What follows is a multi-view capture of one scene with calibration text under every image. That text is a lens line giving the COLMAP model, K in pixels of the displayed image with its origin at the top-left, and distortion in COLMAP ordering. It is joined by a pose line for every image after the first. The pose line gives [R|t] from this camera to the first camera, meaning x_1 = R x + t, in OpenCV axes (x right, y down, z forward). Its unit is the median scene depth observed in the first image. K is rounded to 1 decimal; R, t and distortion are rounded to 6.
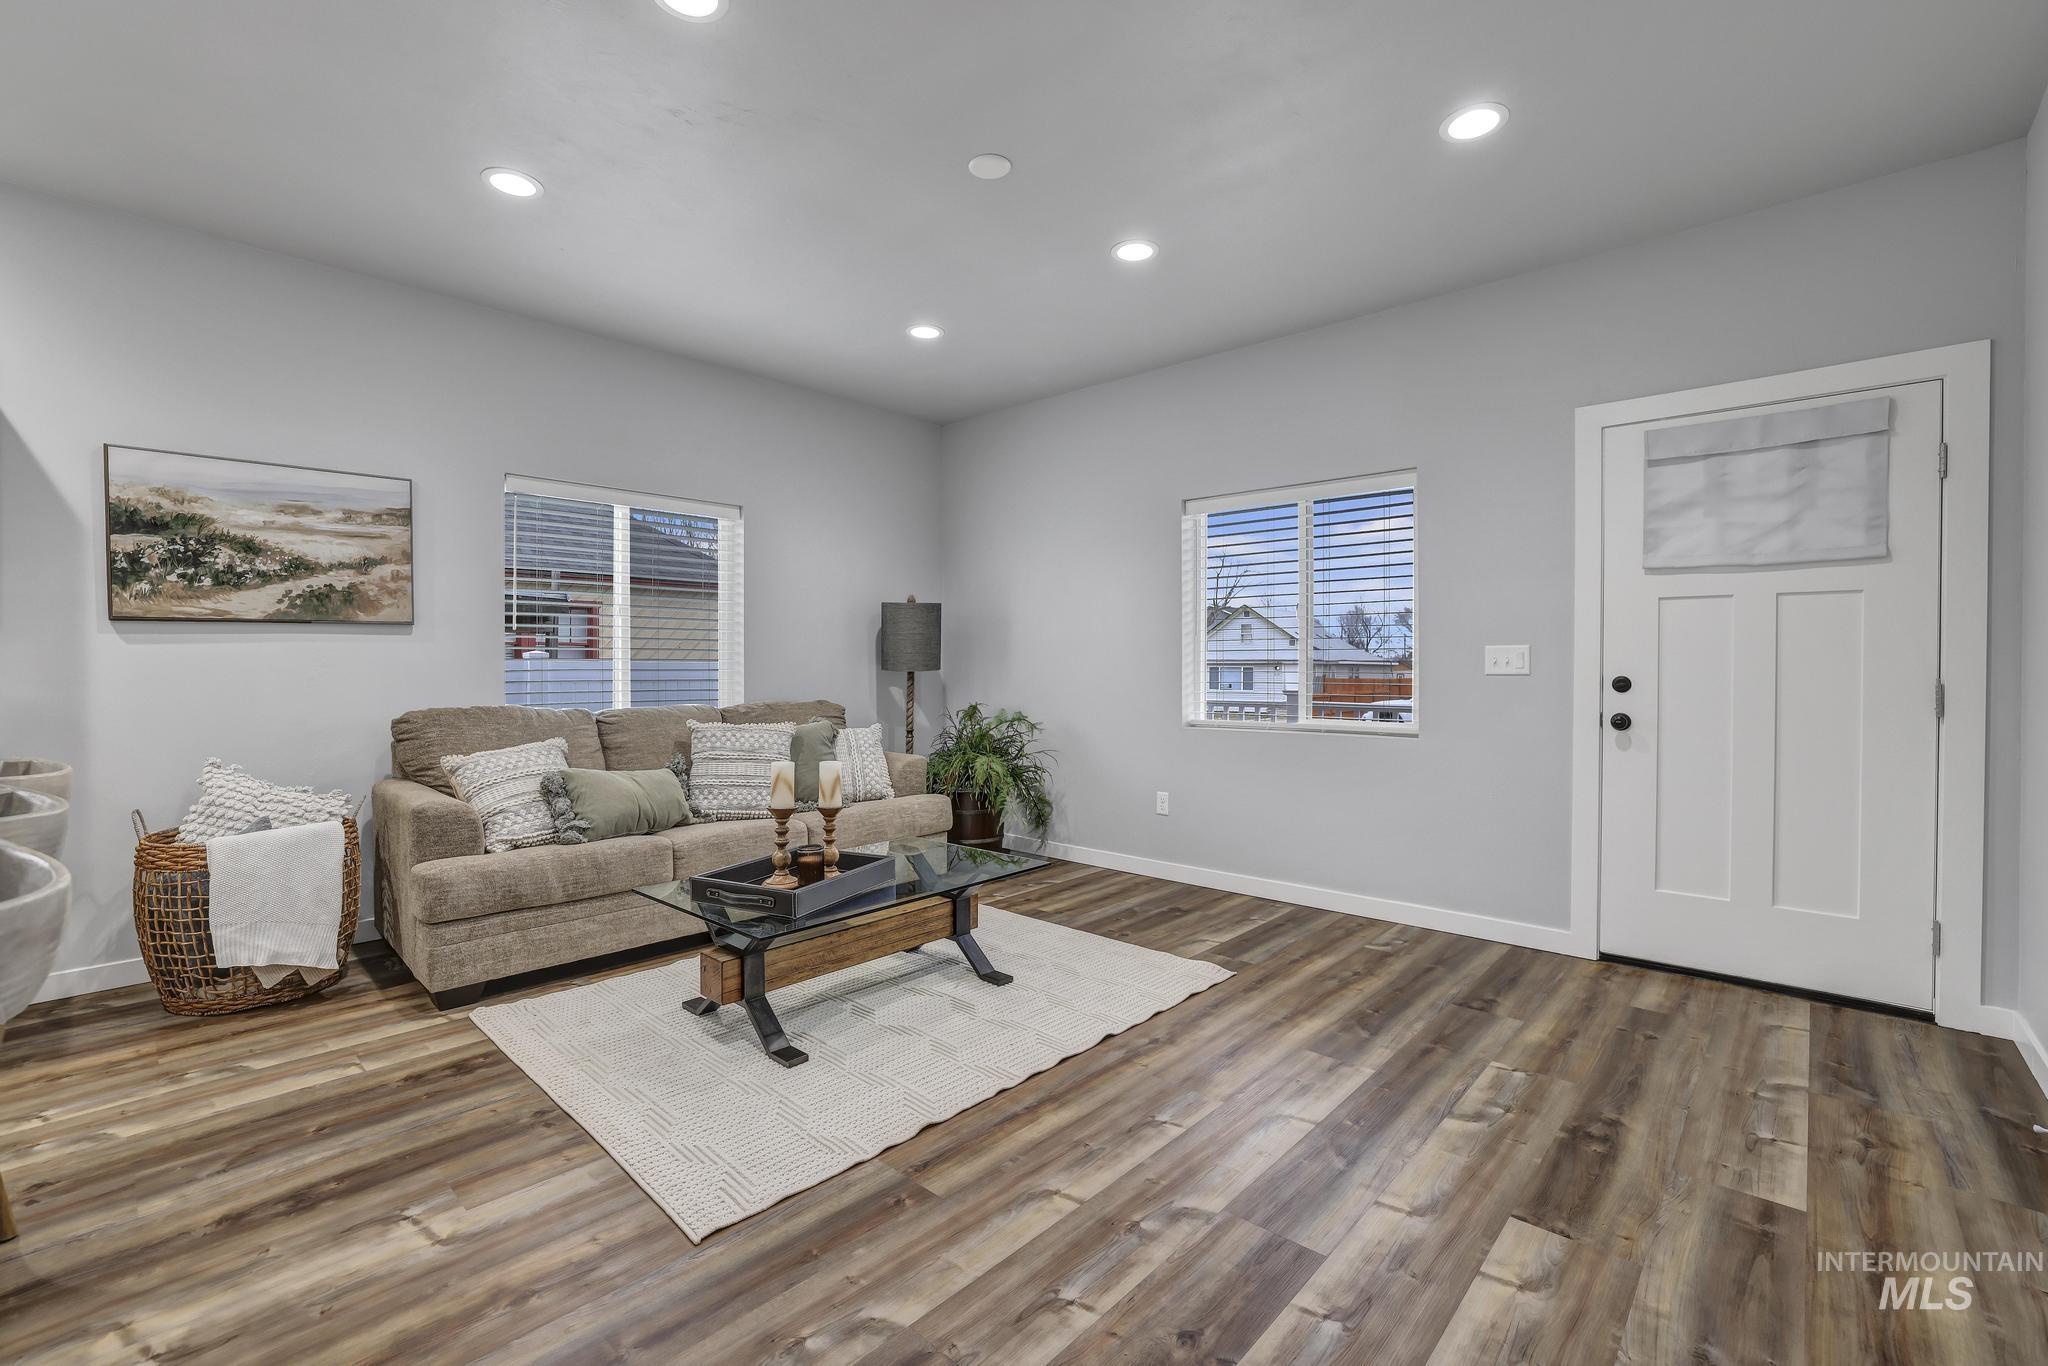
lens RADIAL K [[891.2, 0, 1017.4], [0, 891.2, 674.3], [0, 0, 1]] dist [-0.048458, 0.020132]
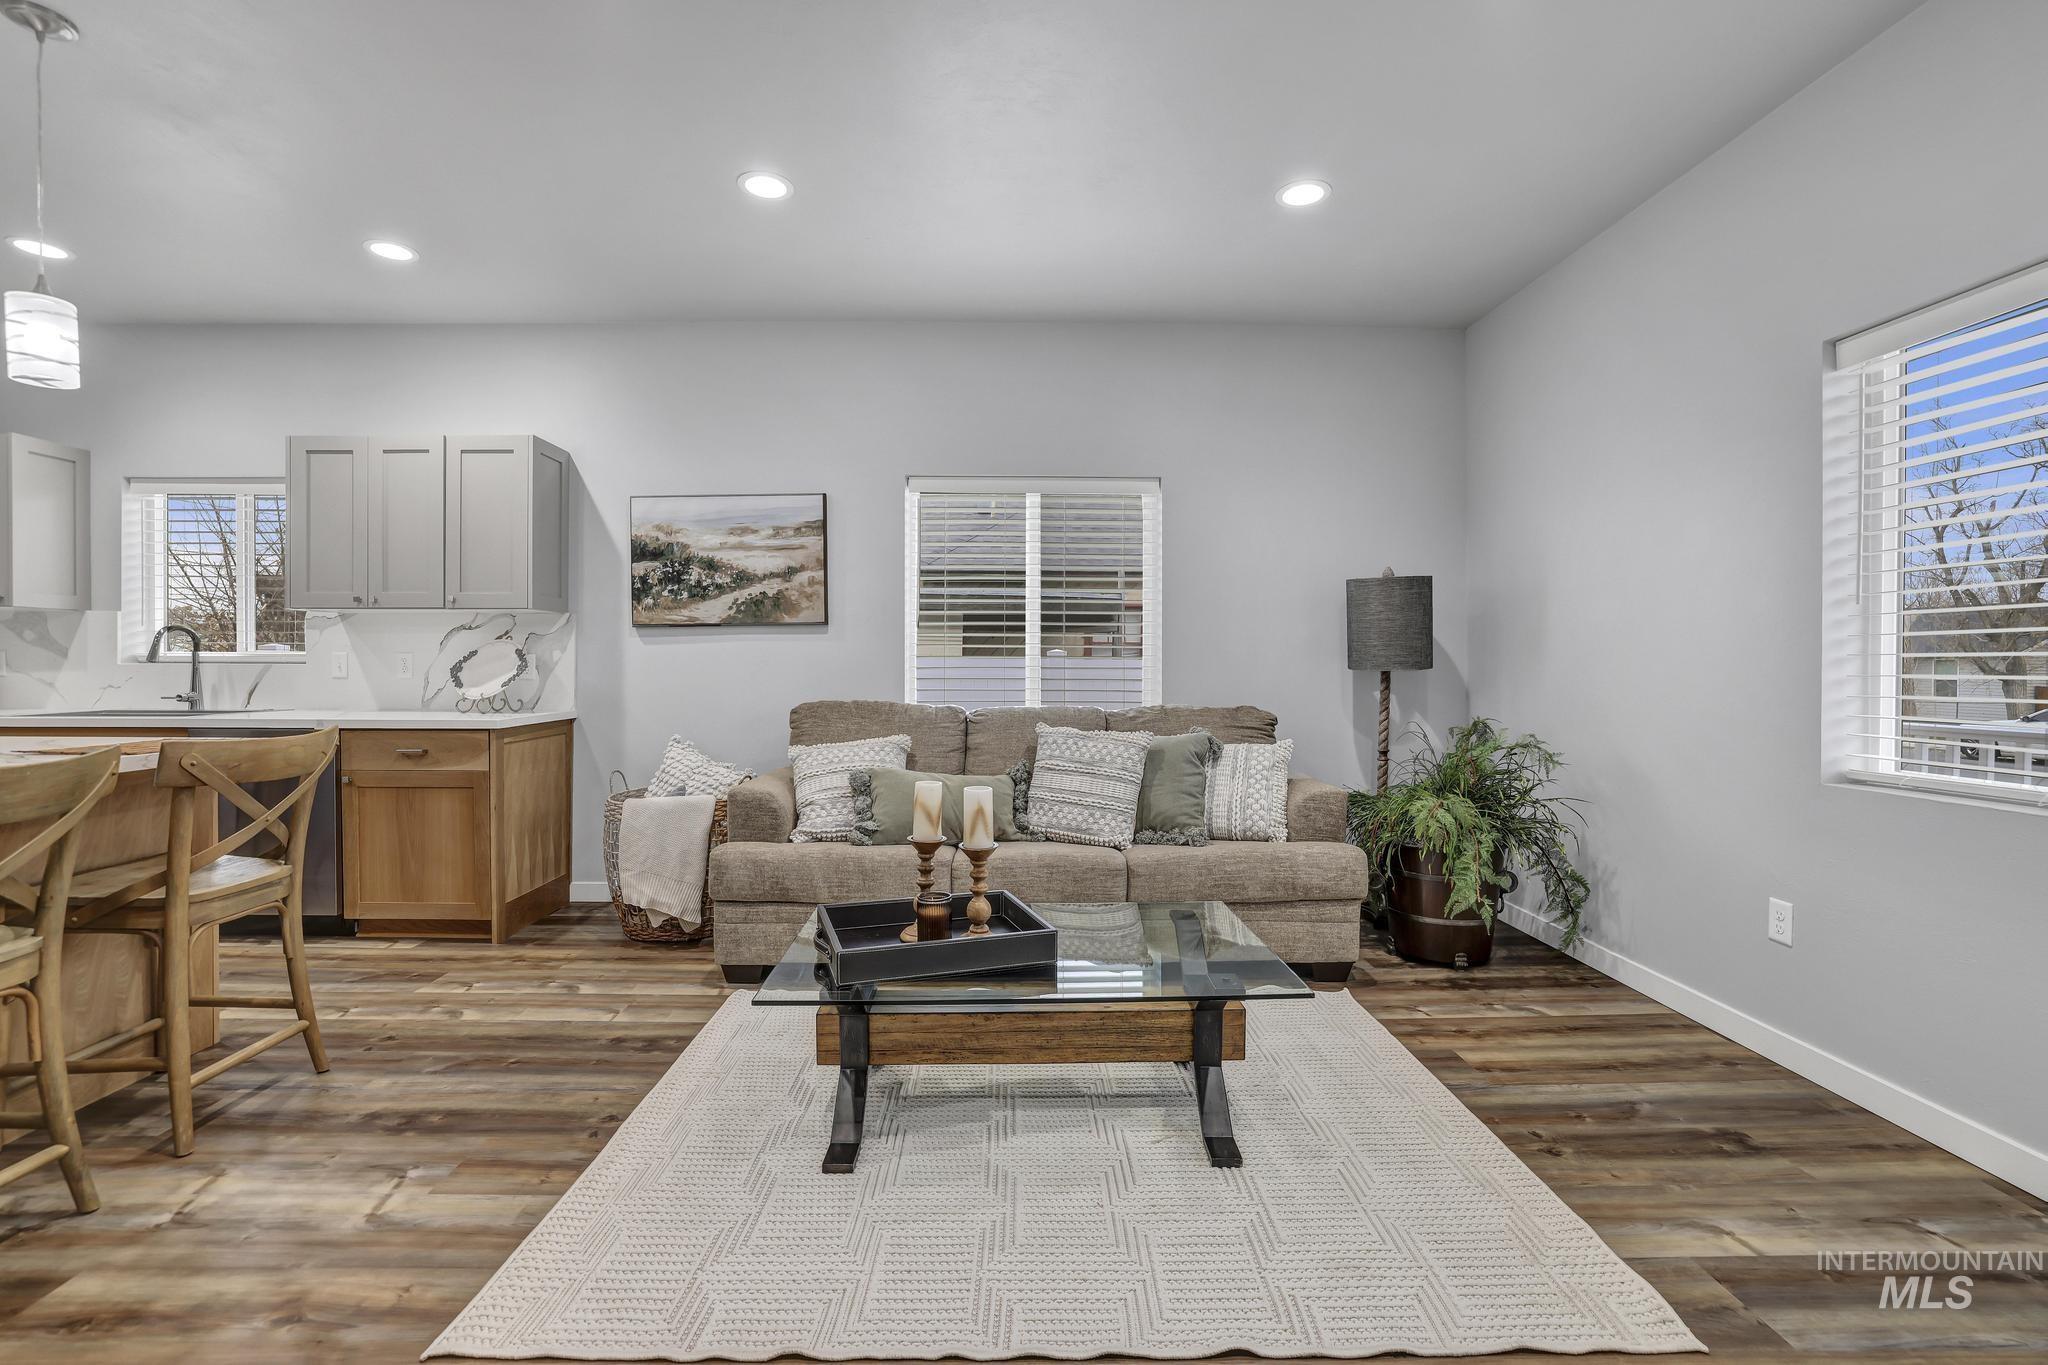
lens RADIAL K [[891.2, 0, 1017.4], [0, 891.2, 673.8], [0, 0, 1]] dist [-0.048458, 0.020132]
pose [[0.689274, 0.010370, -0.724427, 0.319073], [-0.008981, 0.999943, 0.005768, -0.003485], [0.724445, 0.002530, 0.689327, 0.440788]]
